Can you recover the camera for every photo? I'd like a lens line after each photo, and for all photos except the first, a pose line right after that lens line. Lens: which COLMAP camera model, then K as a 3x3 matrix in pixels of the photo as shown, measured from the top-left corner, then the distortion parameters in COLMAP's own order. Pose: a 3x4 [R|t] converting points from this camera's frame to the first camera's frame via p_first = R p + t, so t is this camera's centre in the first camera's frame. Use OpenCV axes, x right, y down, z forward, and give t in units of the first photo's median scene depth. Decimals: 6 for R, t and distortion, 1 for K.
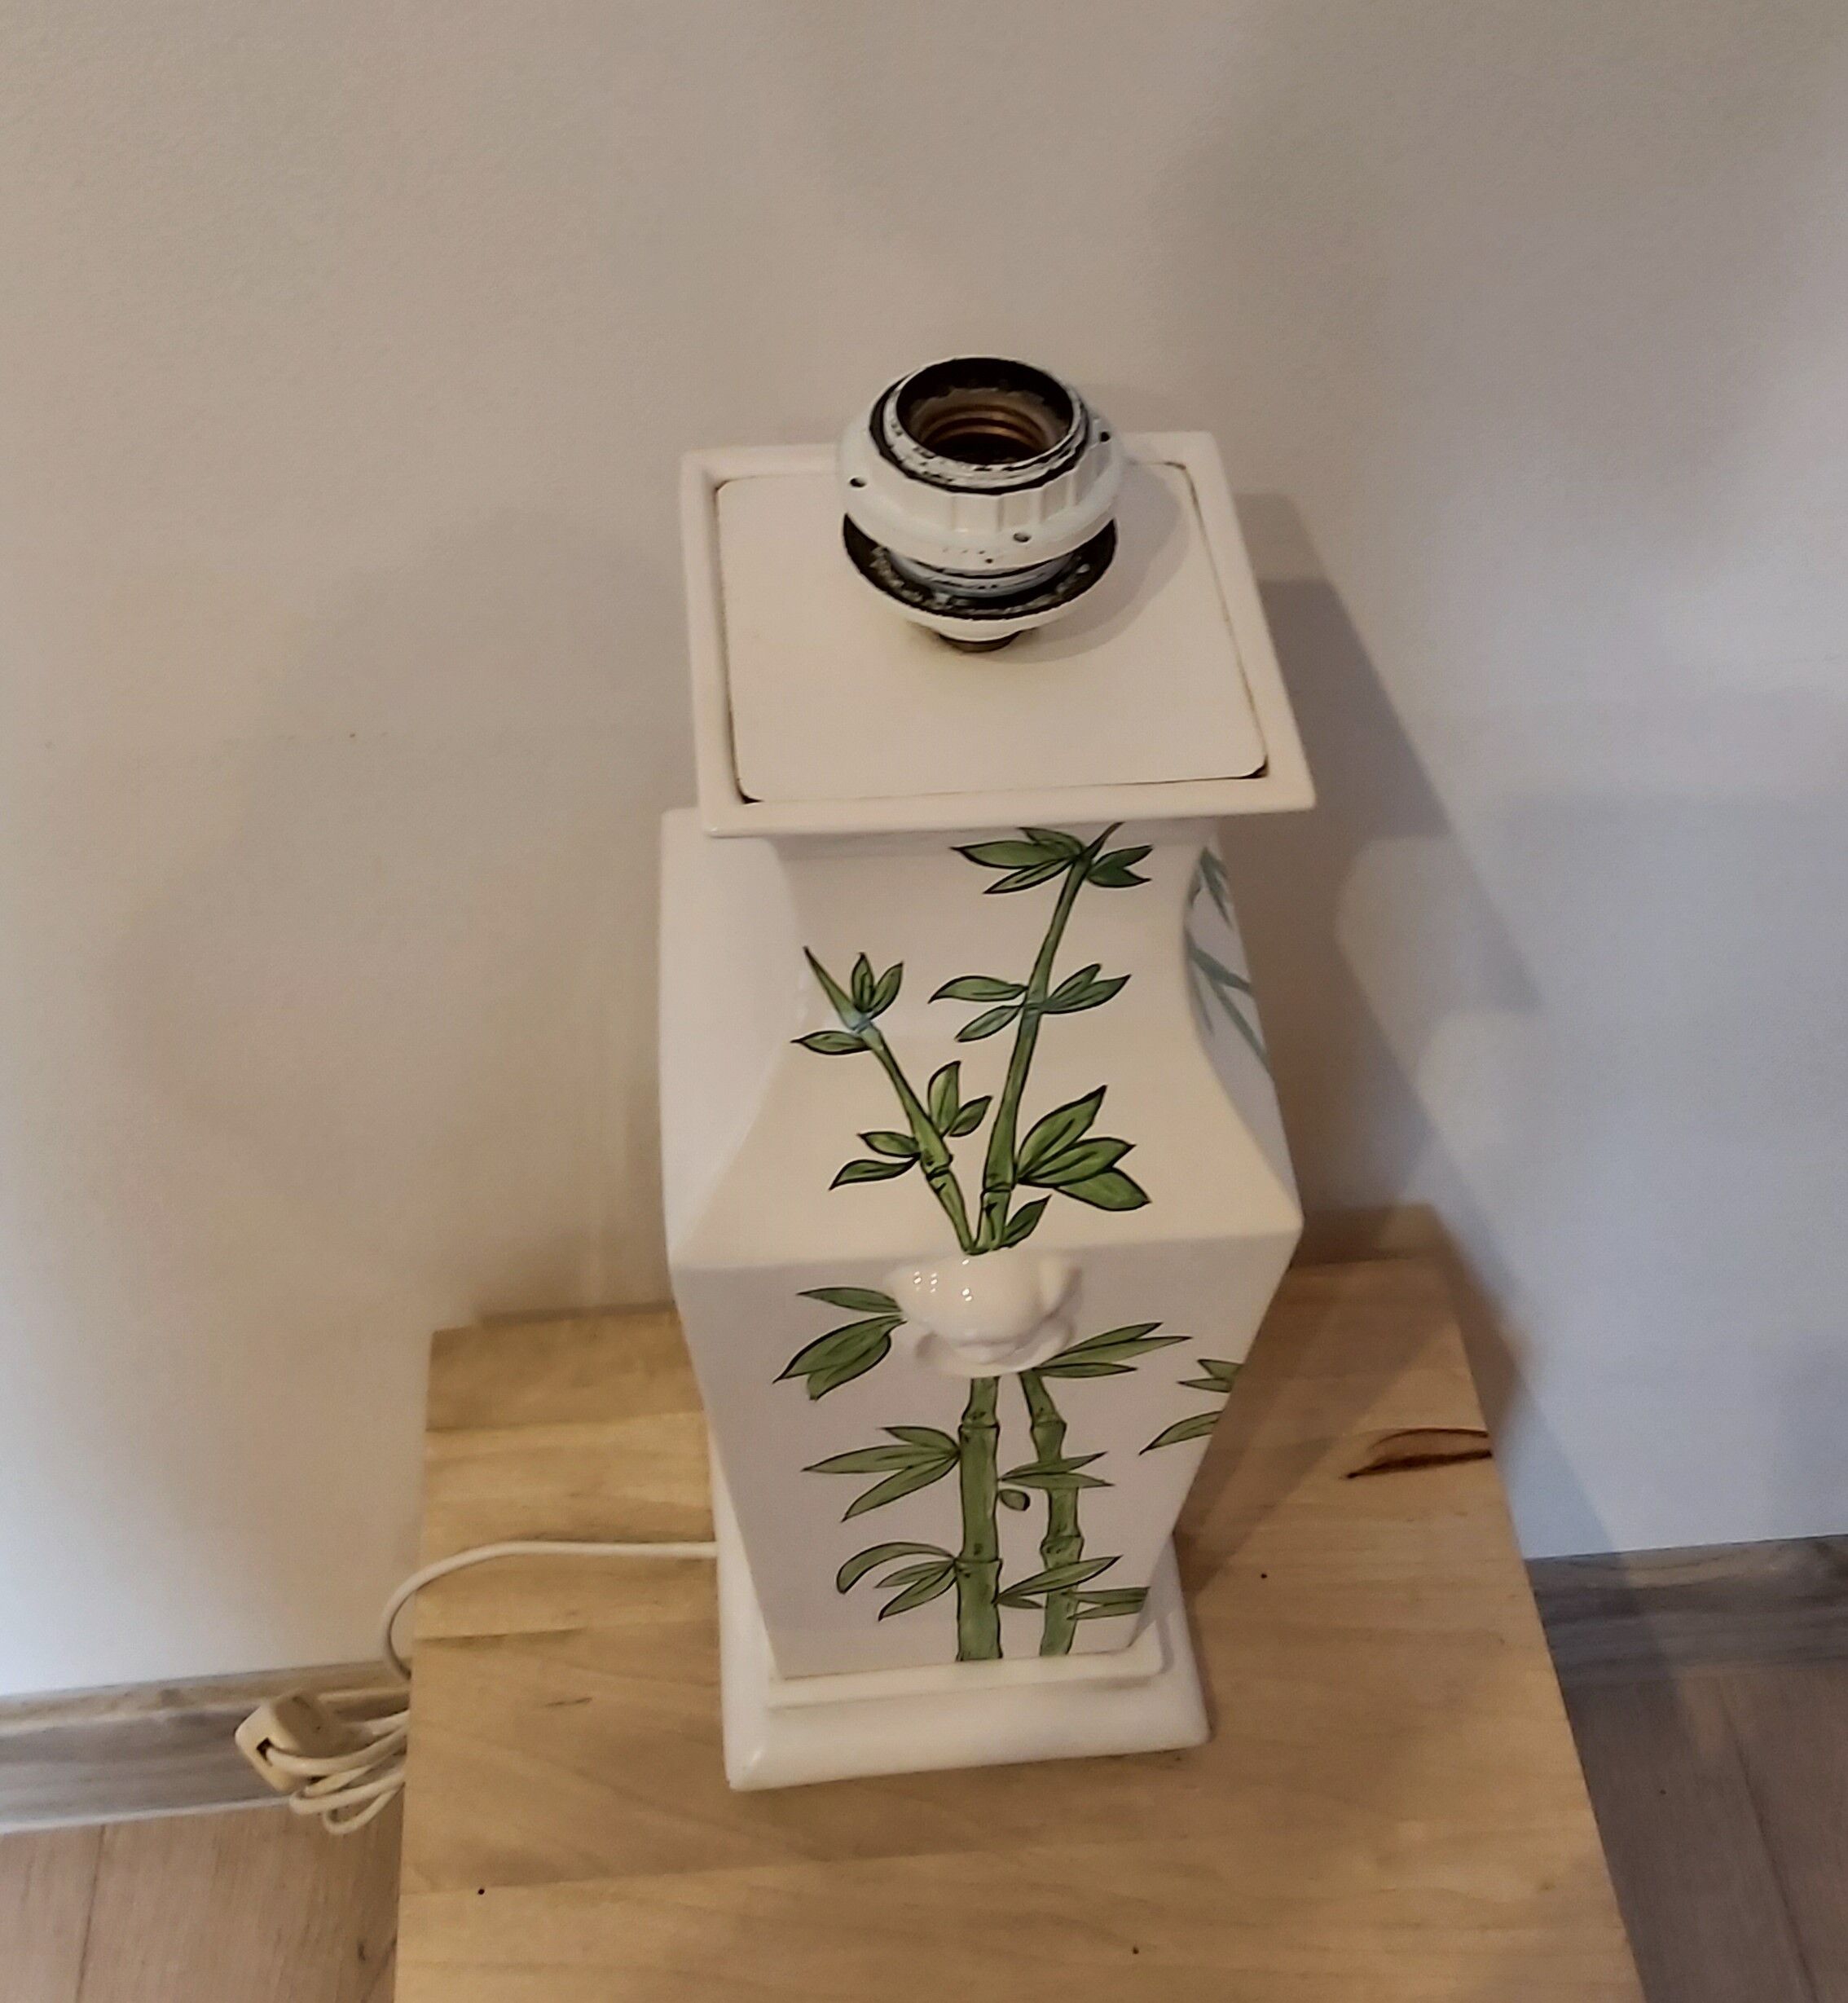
lens RADIAL K [[2143.0, 0, 927.1], [0, 2143.0, 998.0], [0, 0, 1]] dist [0.000114, 0.000000]
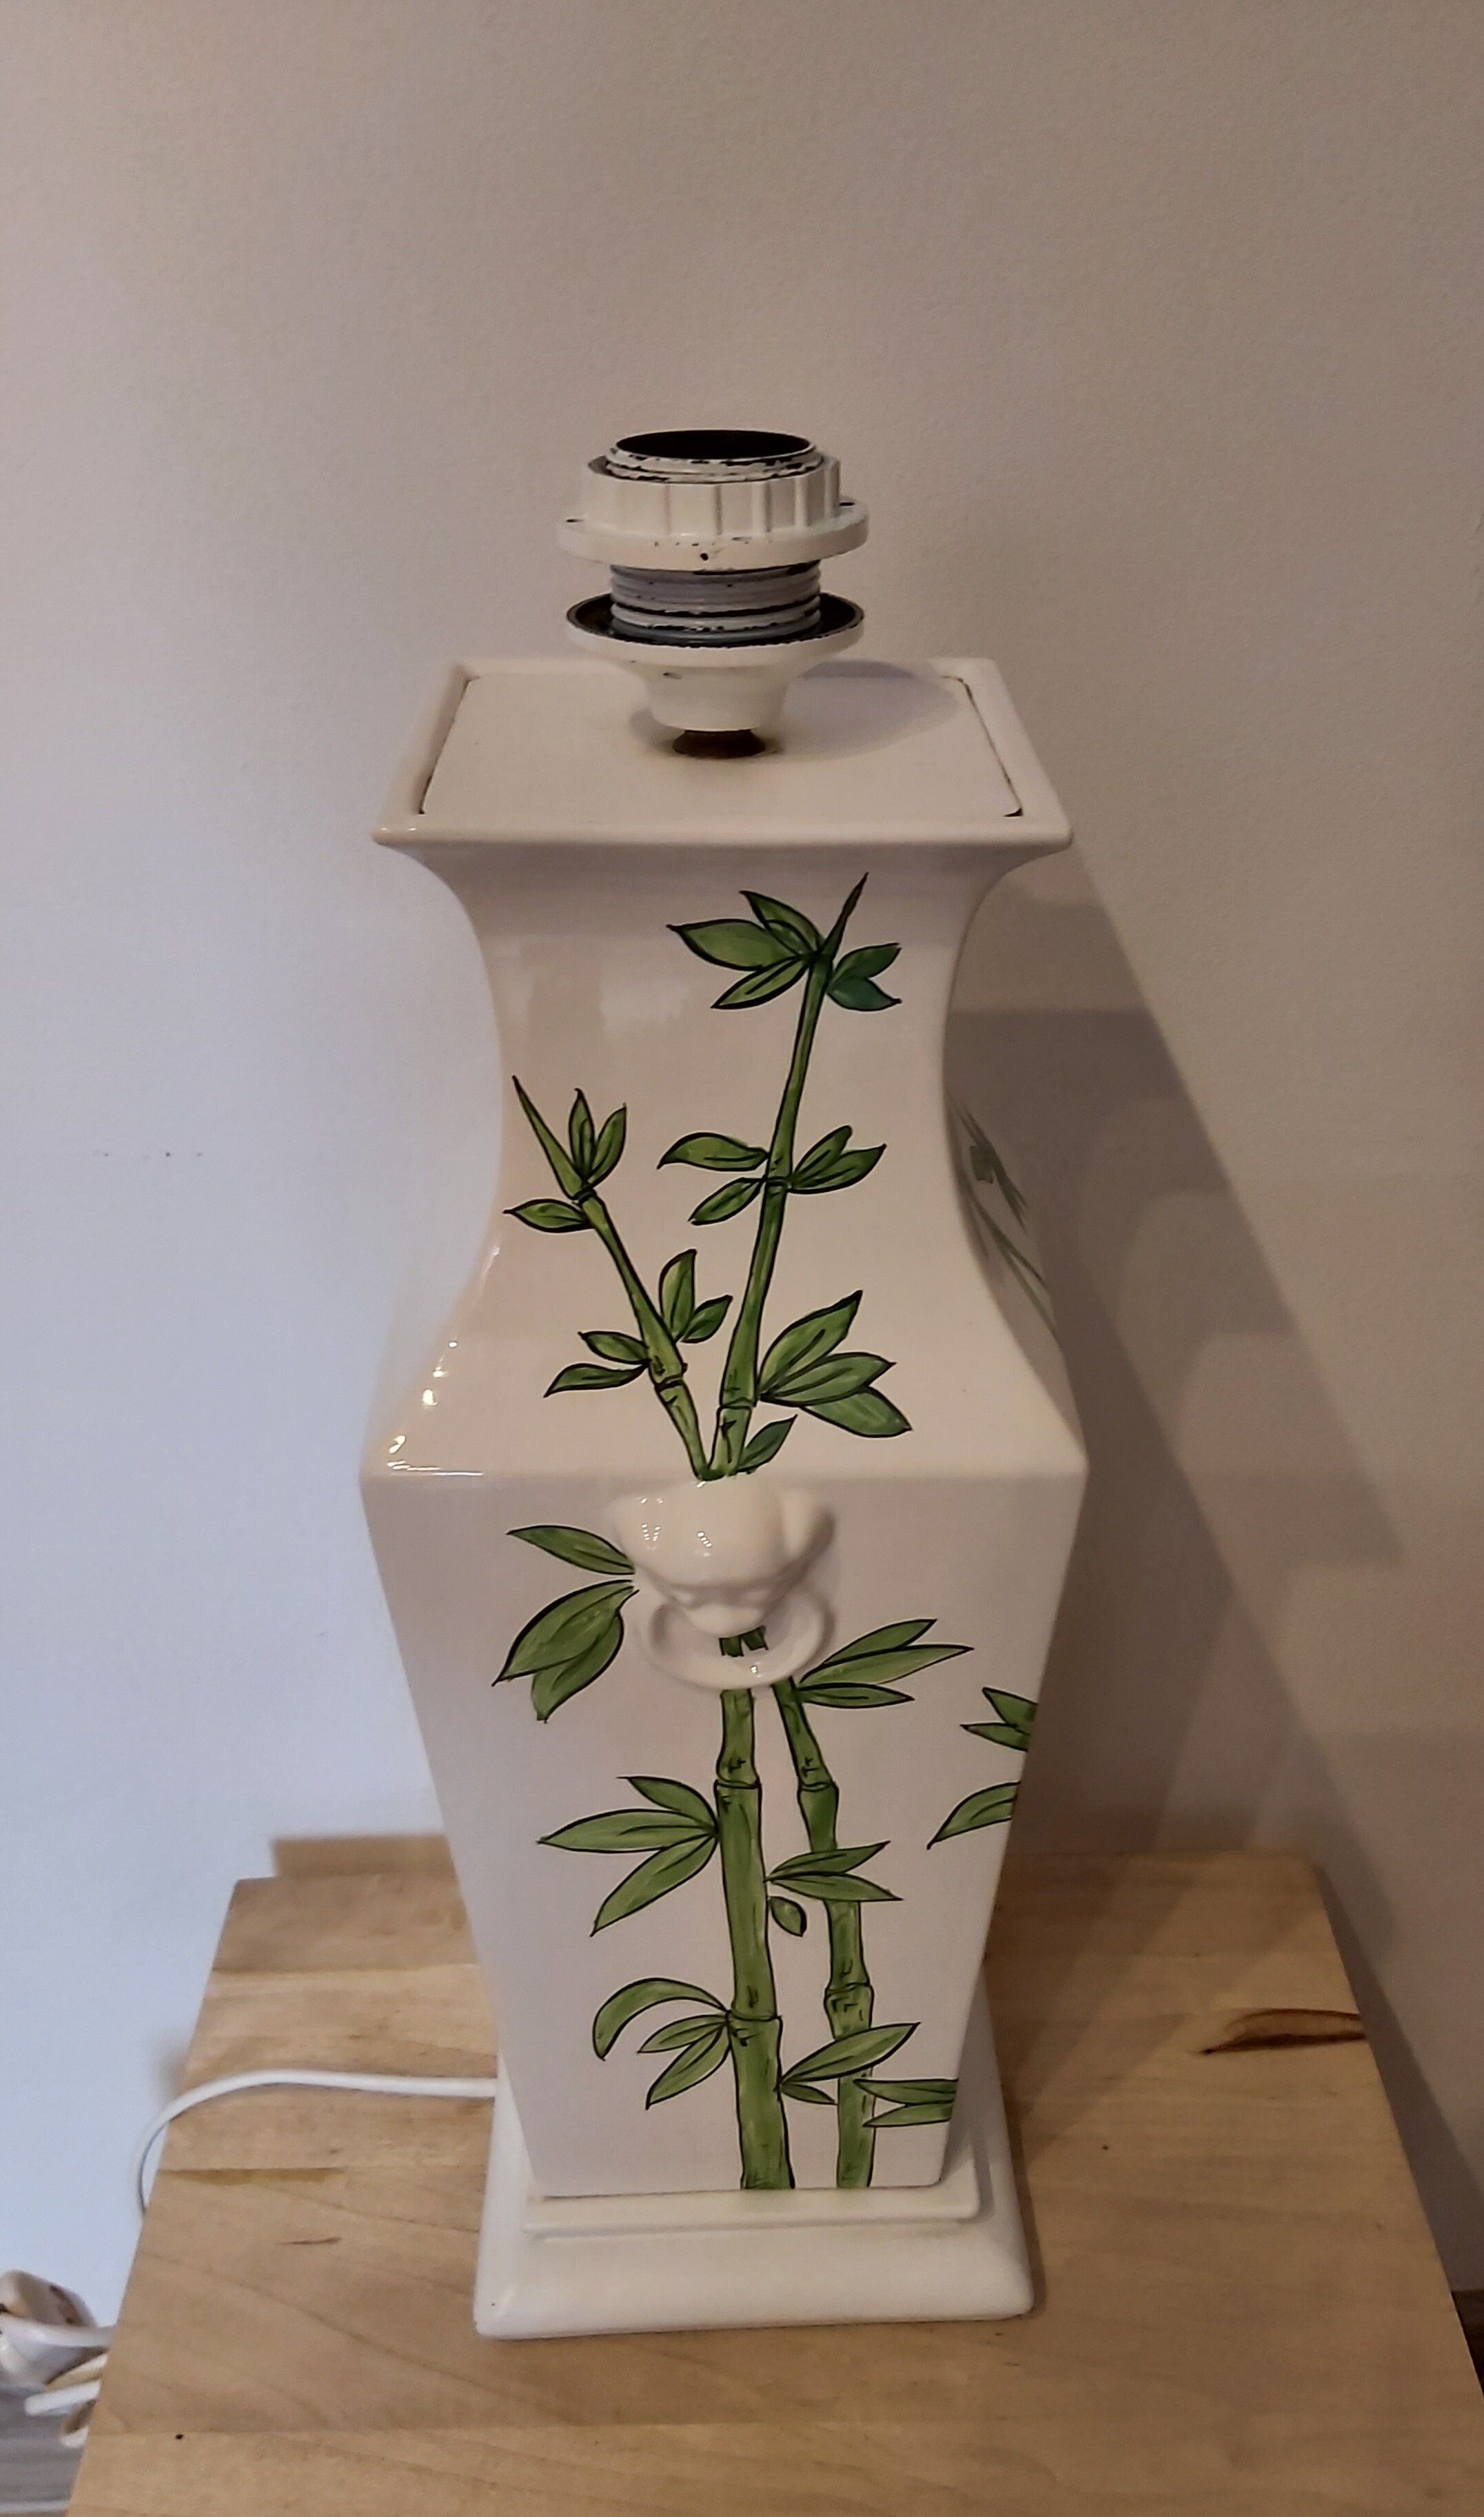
lens RADIAL K [[1906.8, 0, 780.5], [0, 1906.8, 1537.9], [0, 0, 1]] dist [0.012201, -0.018995]
pose [[0.997894, 0.022985, -0.060656, 0.086303], [-0.036007, 0.974096, -0.223252, 0.273679], [0.053953, 0.224966, 0.972872, 0.220875]]
